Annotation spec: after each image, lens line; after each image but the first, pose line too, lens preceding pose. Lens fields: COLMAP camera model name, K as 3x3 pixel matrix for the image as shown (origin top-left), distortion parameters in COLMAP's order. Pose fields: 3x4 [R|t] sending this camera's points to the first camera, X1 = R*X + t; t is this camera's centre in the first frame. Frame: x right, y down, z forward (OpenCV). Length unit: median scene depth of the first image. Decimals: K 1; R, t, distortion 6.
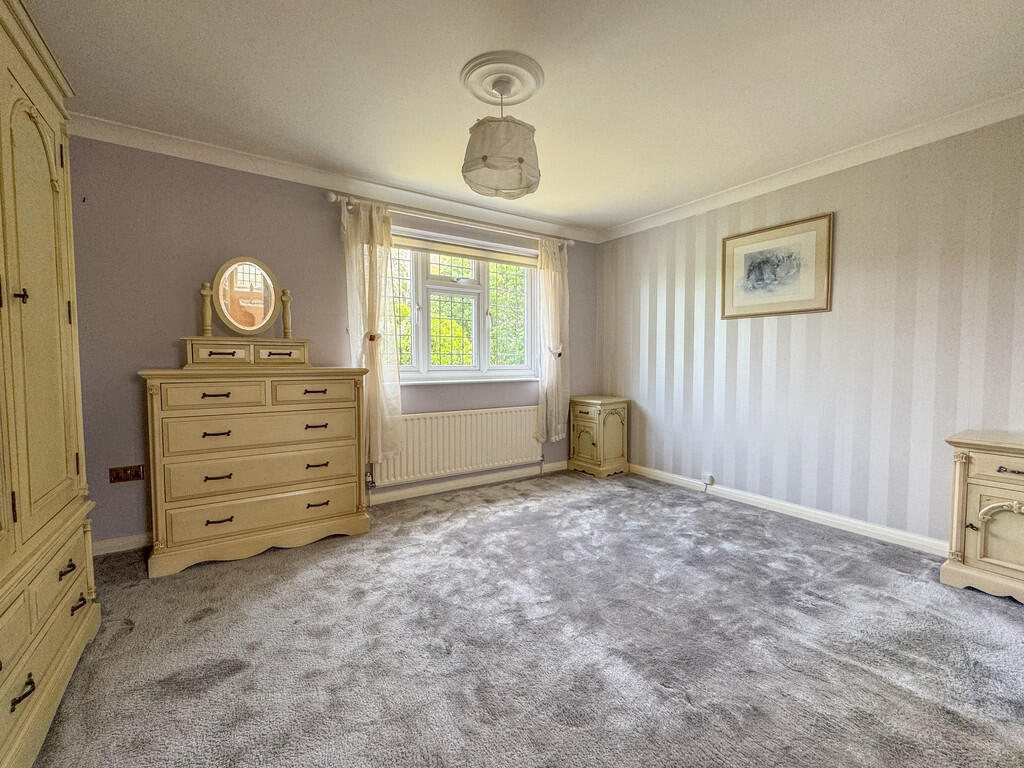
lens RADIAL K [[423.5, 0, 514.4], [0, 423.5, 383.3], [0, 0, 1]] dist [-0.009333, 0.000498]
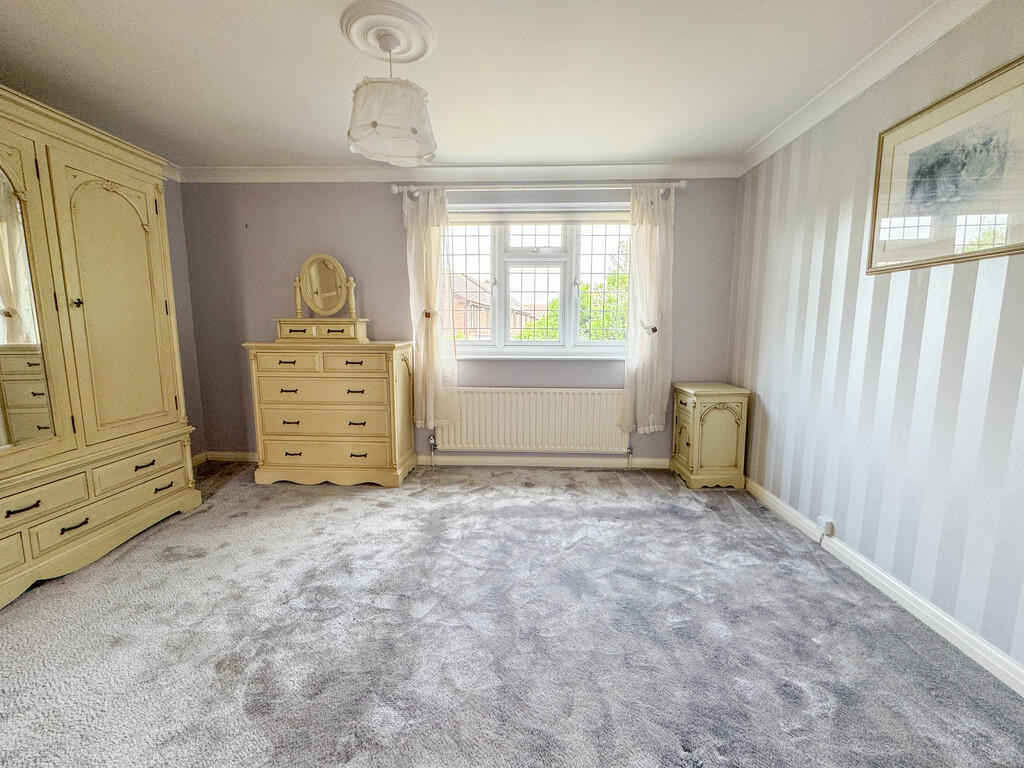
lens RADIAL K [[423.5, 0, 514.4], [0, 423.5, 383.3], [0, 0, 1]] dist [-0.009333, 0.000498]
pose [[0.810442, 0.080623, -0.580245, 0.464751], [-0.034511, 0.995335, 0.090096, -0.035882], [0.584802, -0.052993, 0.809443, 0.226458]]
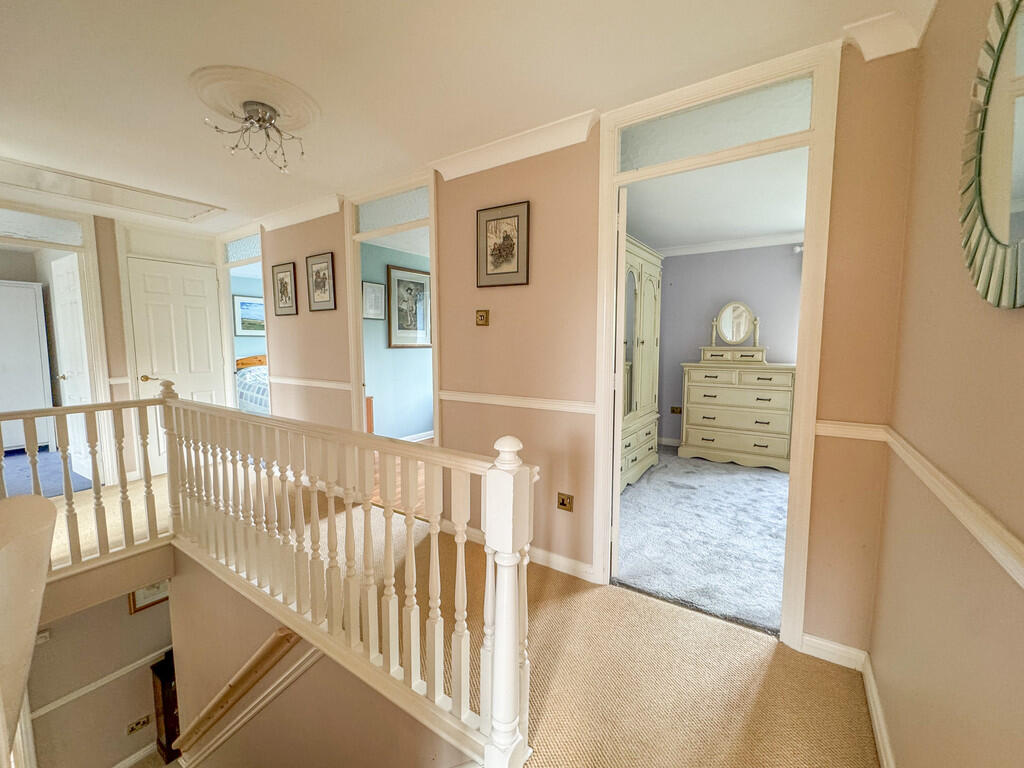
lens RADIAL K [[423.5, 0, 514.4], [0, 423.5, 383.3], [0, 0, 1]] dist [-0.009333, 0.000498]
pose [[0.371473, 0.089763, -0.924094, 0.547224], [-0.041871, 0.995922, 0.079908, -0.042050], [0.927499, 0.009009, 0.373717, -0.417858]]
